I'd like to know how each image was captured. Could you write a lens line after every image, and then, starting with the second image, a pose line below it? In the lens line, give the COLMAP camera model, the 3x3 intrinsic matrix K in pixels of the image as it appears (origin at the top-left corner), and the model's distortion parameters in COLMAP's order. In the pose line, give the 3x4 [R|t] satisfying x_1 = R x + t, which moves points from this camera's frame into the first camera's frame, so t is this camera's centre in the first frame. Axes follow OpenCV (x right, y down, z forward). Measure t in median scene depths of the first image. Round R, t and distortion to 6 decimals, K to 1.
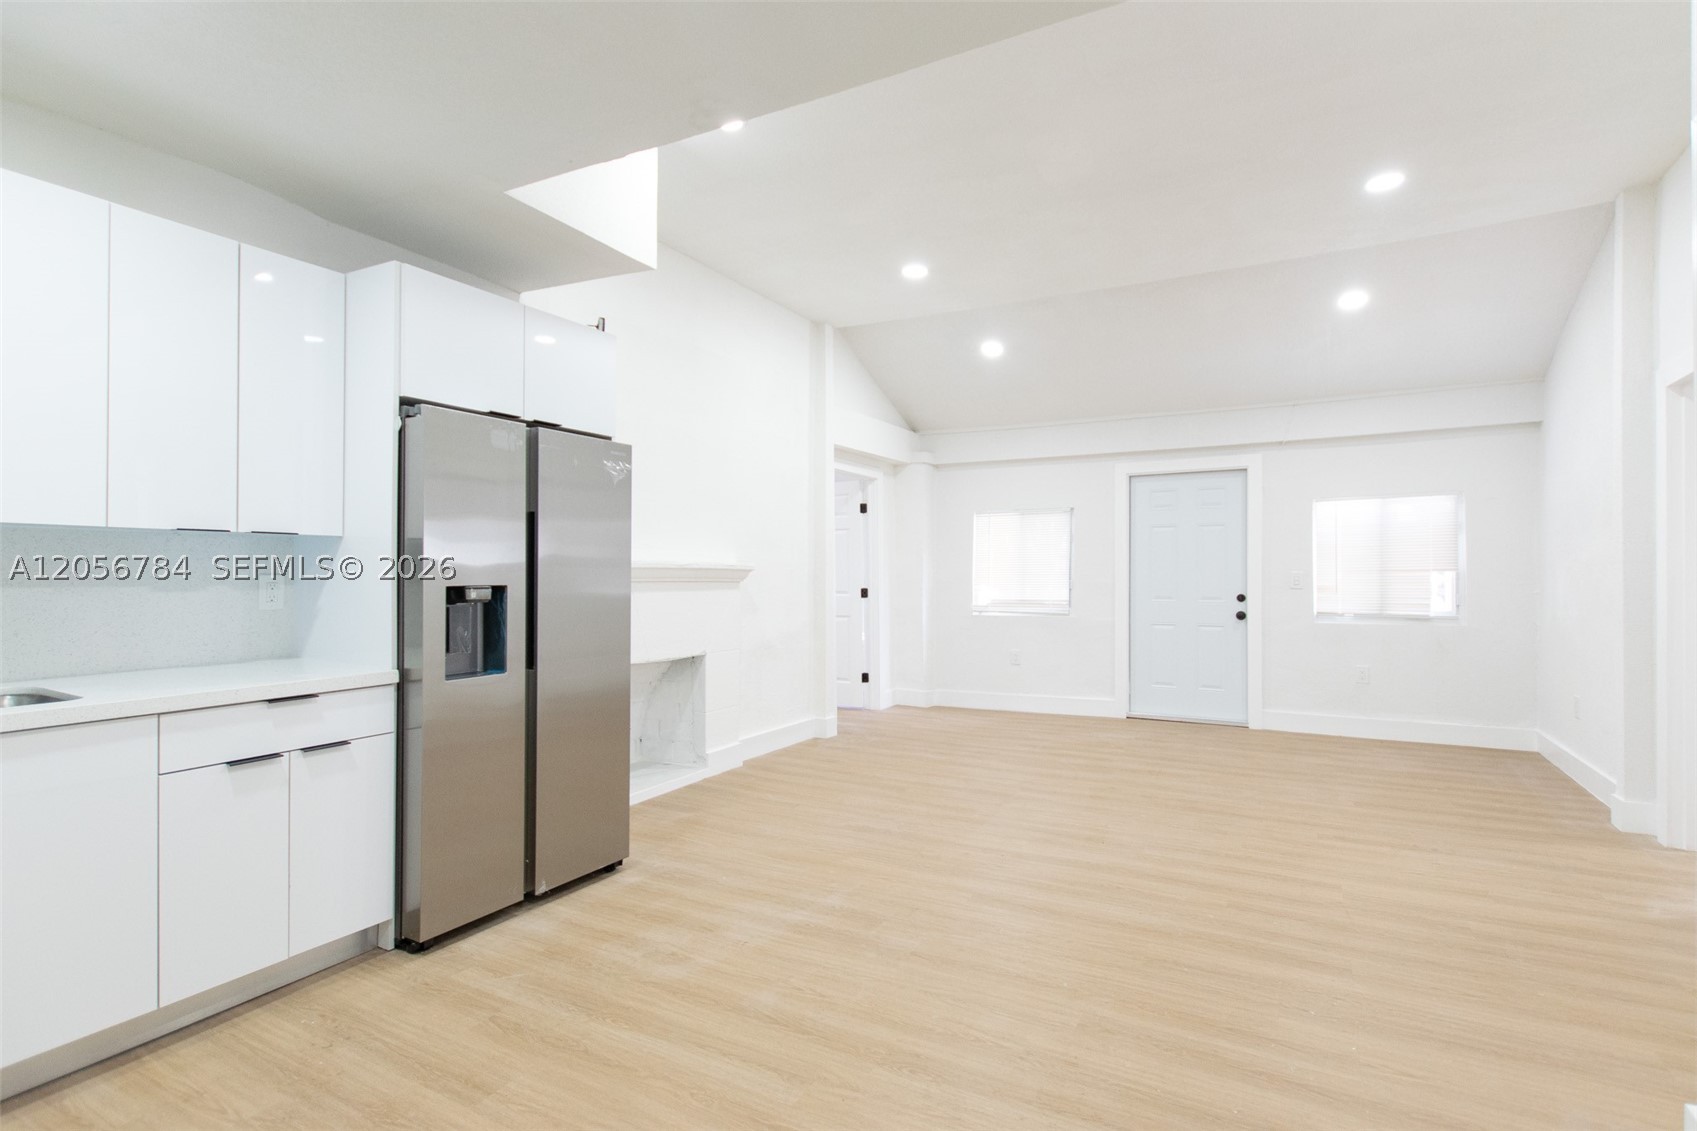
lens RADIAL K [[787.9, 0, 867.7], [0, 787.9, 575.4], [0, 0, 1]] dist [0.002592, -0.003447]
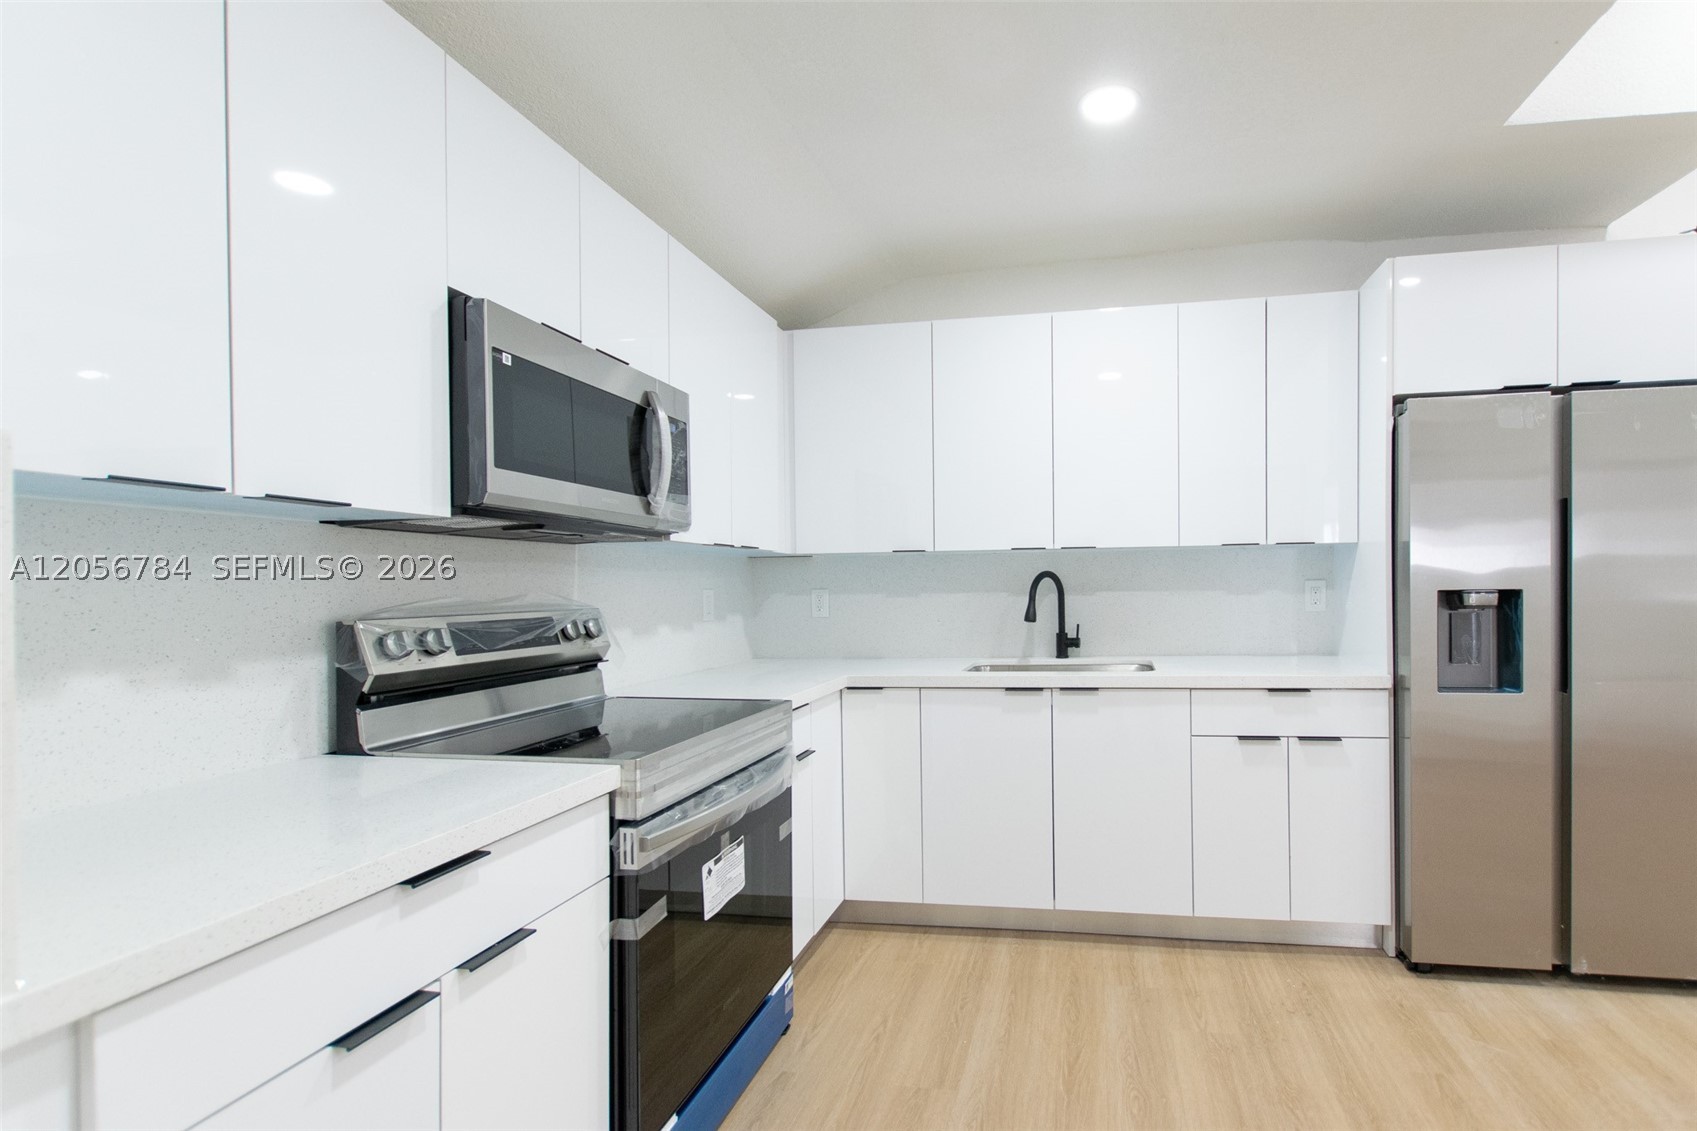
lens RADIAL K [[787.9, 0, 985.7], [0, 787.9, 591.1], [0, 0, 1]] dist [0.002592, -0.003447]
pose [[0.335760, 0.000698, -0.941947, 0.155618], [0.012968, 0.999902, 0.005364, 0.003166], [0.941858, -0.014016, 0.335718, 0.188608]]
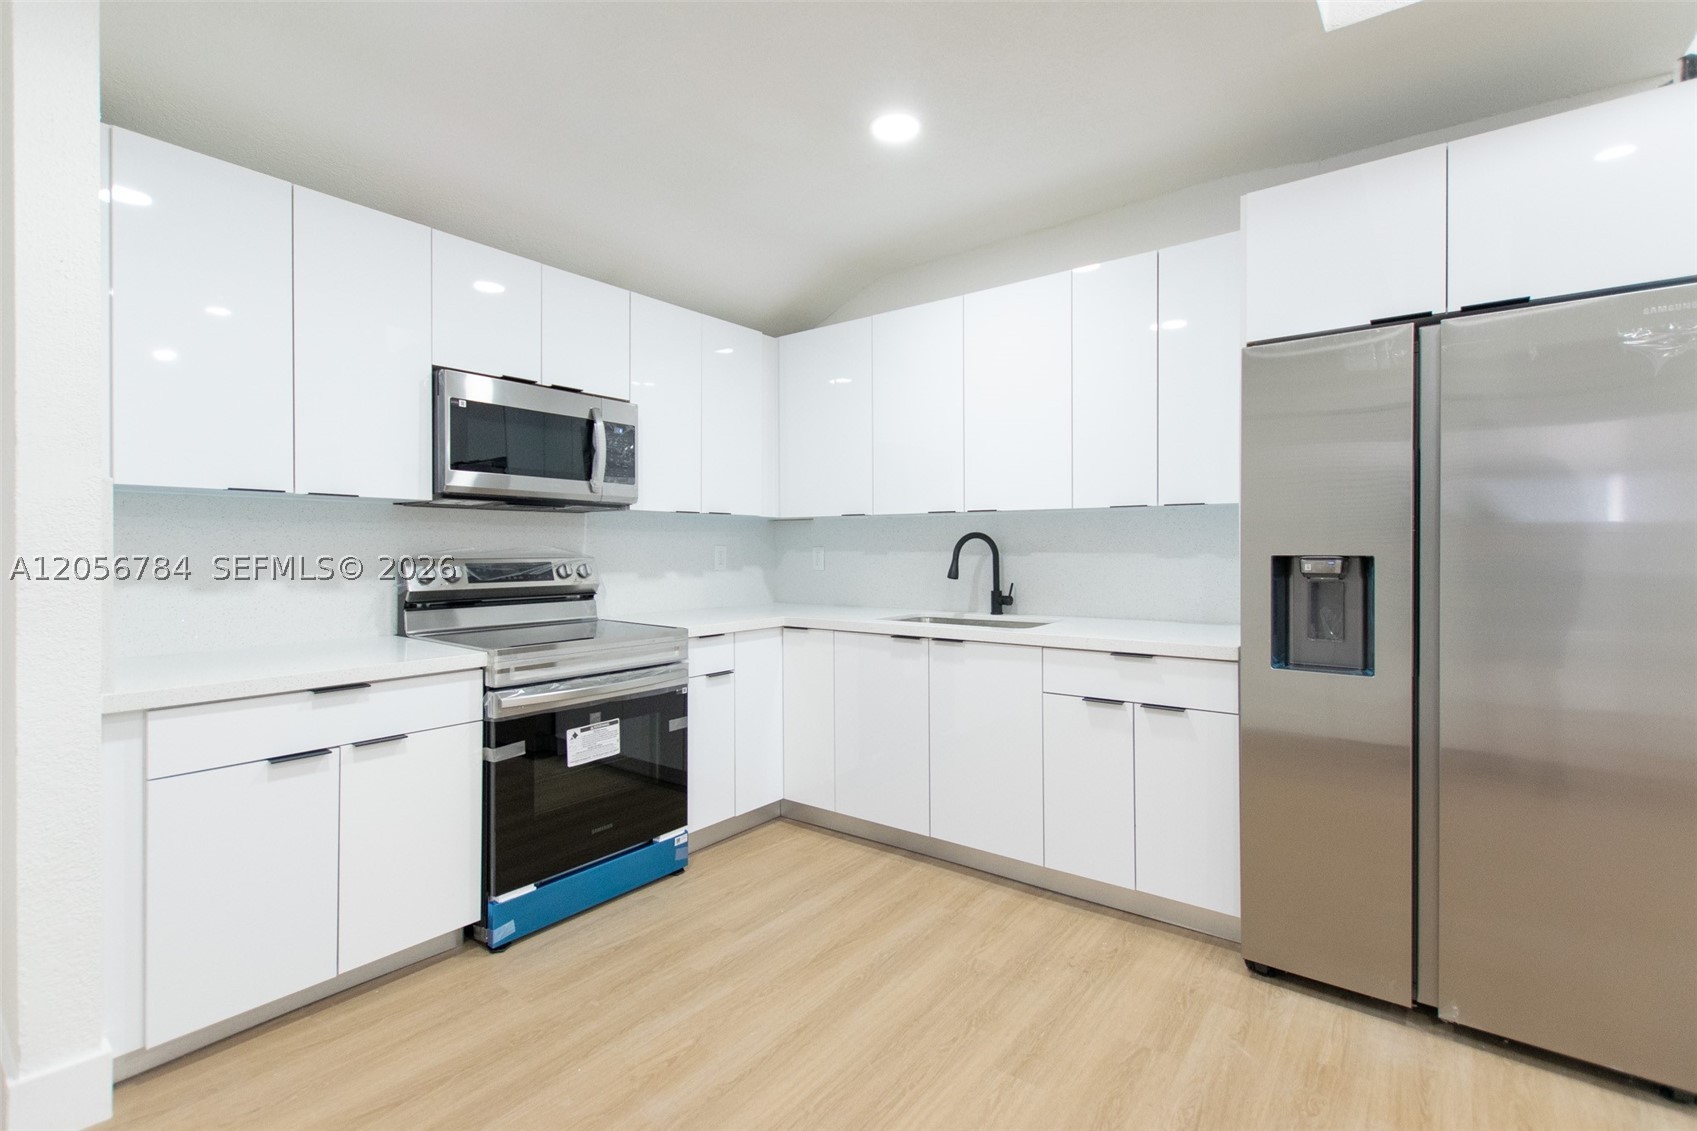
lens RADIAL K [[787.9, 0, 841.4], [0, 787.9, 551.0], [0, 0, 1]] dist [0.002592, -0.003447]
pose [[-0.167370, 0.003845, -0.985887, 0.361851], [-0.000564, 0.999992, 0.003996, 0.005870], [0.985894, 0.001225, -0.167366, 0.671869]]
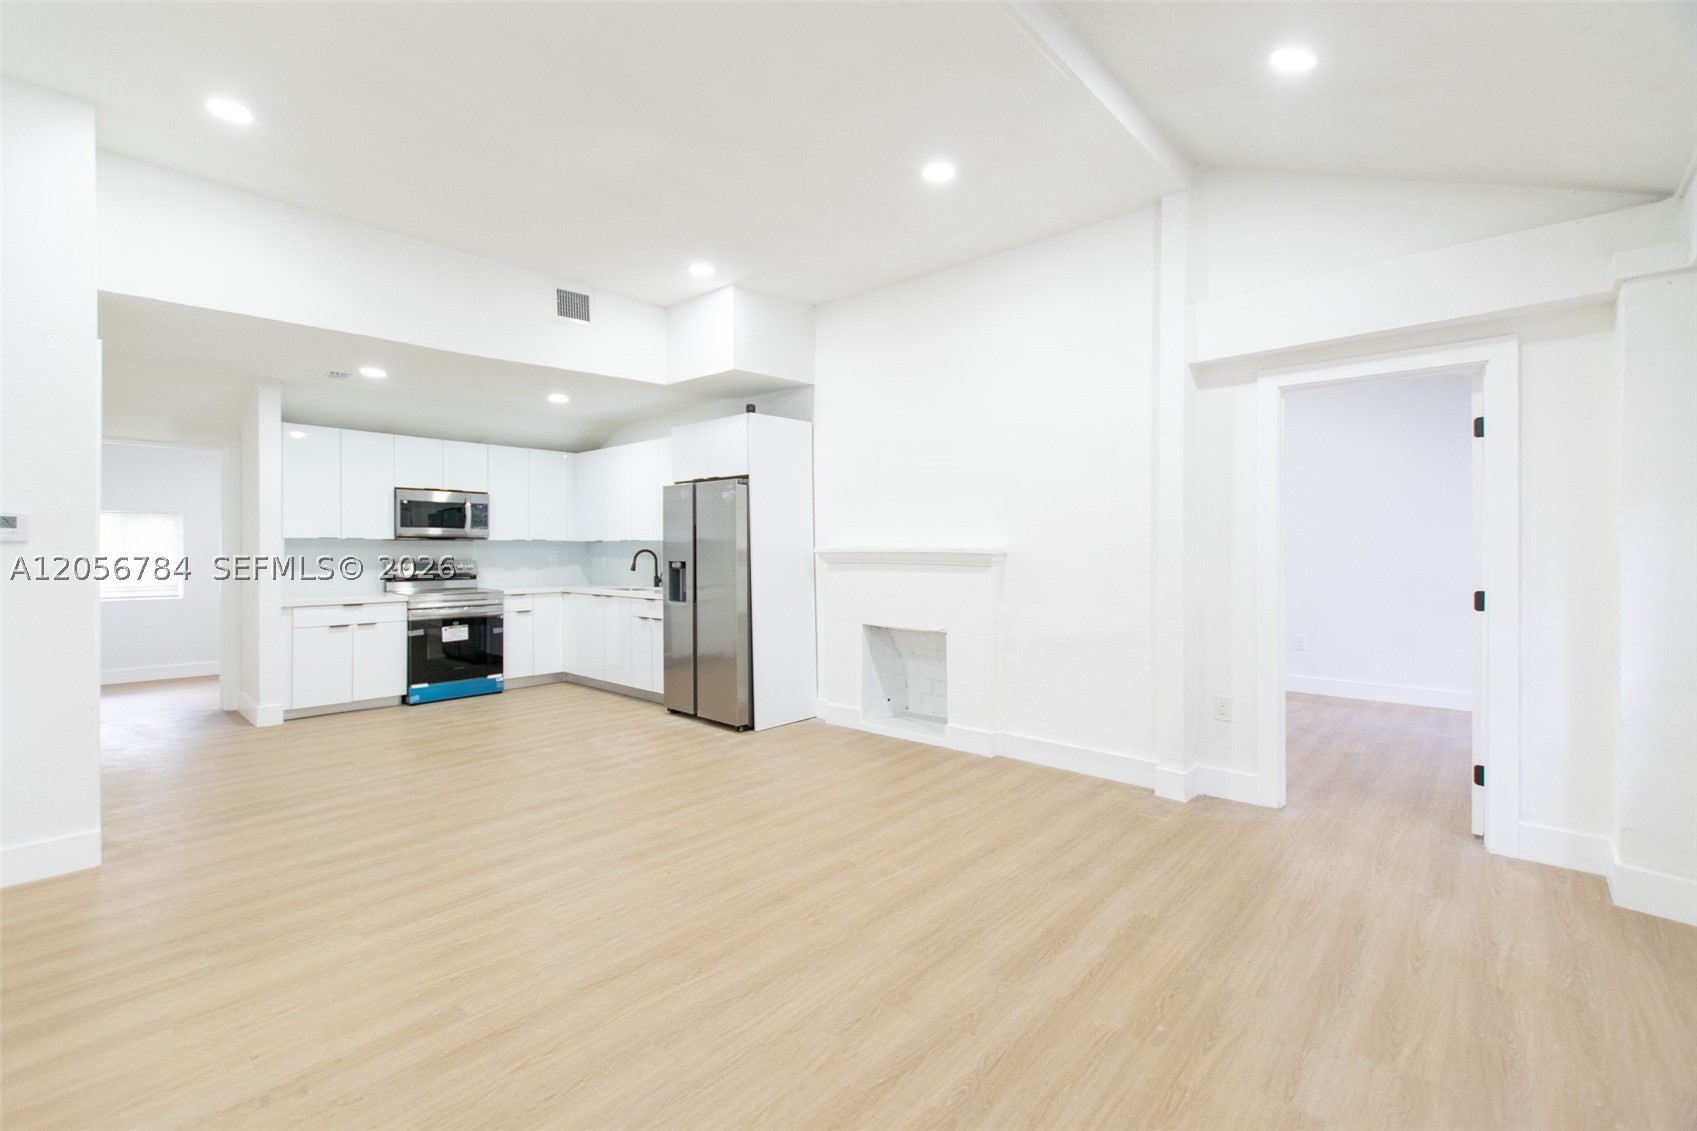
lens RADIAL K [[742.4, 0, 836.1], [0, 742.4, 547.3], [0, 0, 1]] dist [0.003025, -0.001949]
pose [[-0.241987, -0.000432, -0.970279, 1.458775], [-0.001319, 0.999999, -0.000116, -0.027504], [0.970279, 0.001251, -0.241987, 1.964317]]
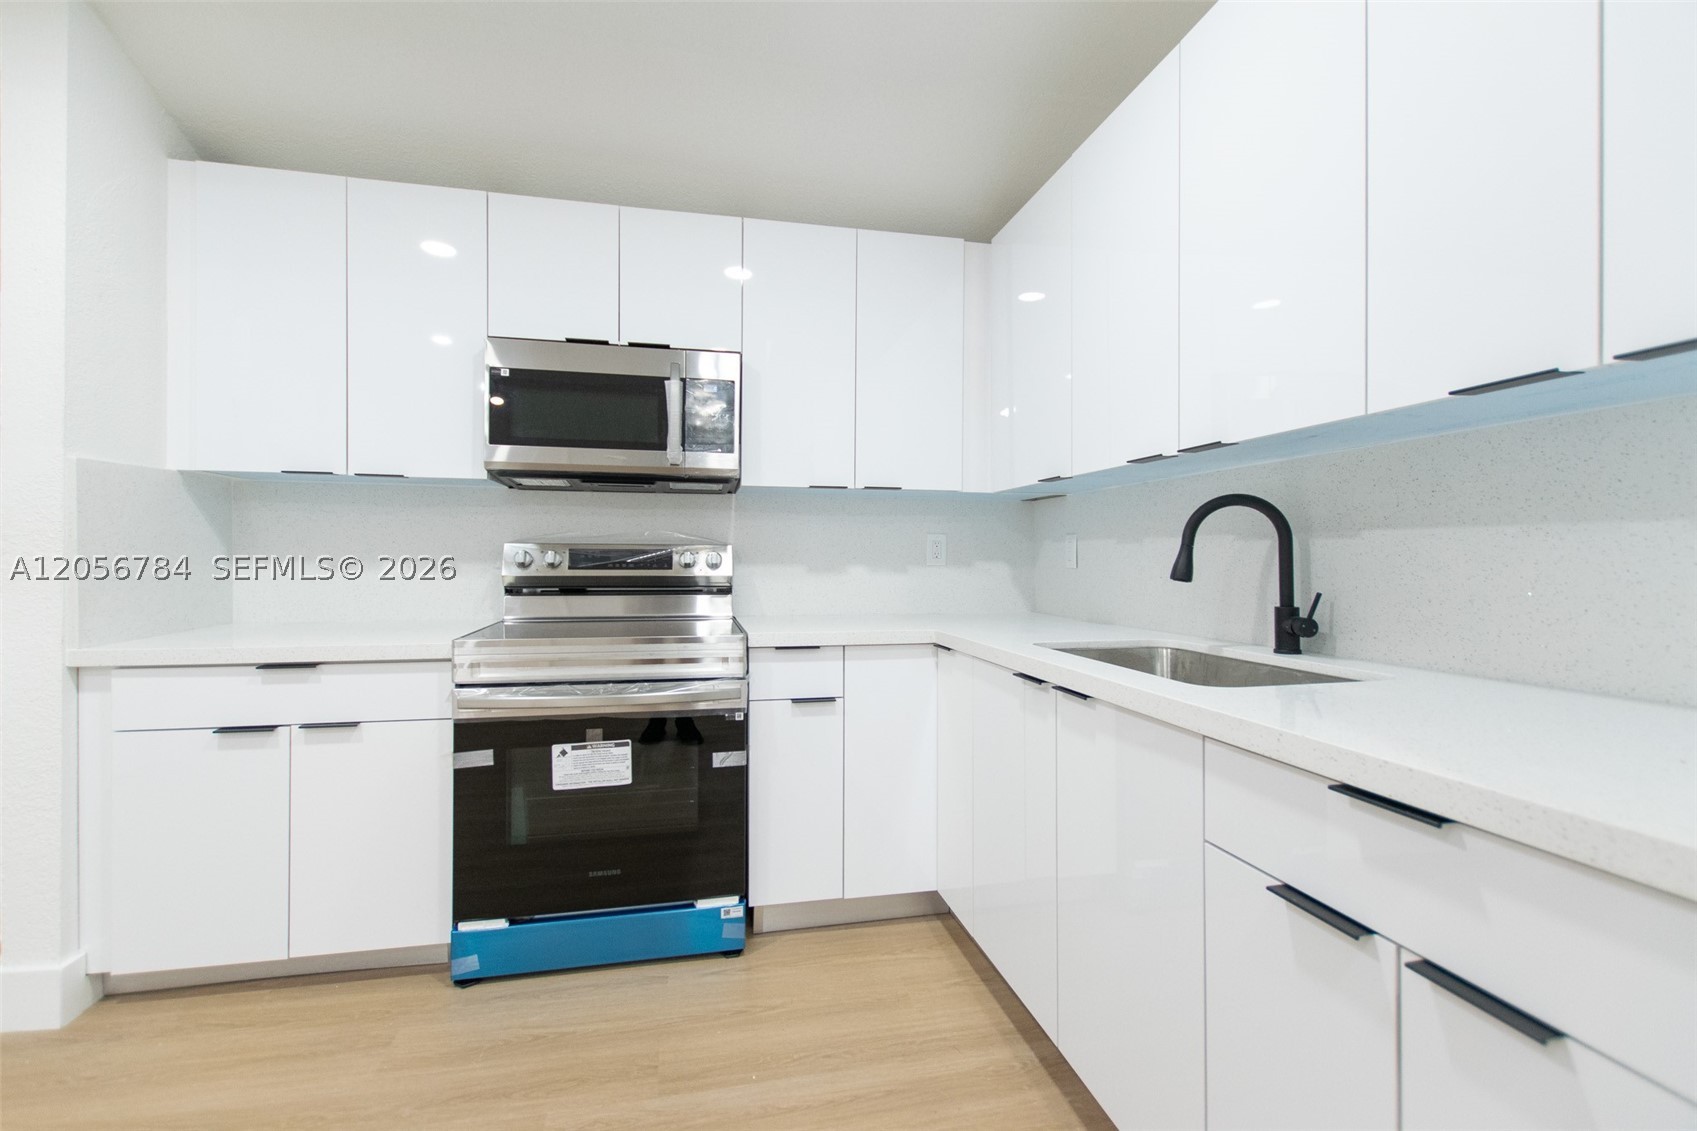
lens RADIAL K [[742.4, 0, 835.2], [0, 742.4, 560.5], [0, 0, 1]] dist [0.003025, -0.001949]
pose [[-0.768737, -0.001213, -0.639563, -0.264757], [-0.005958, 0.999968, 0.005265, 0.035664], [0.639537, 0.007858, -0.768720, 0.940748]]
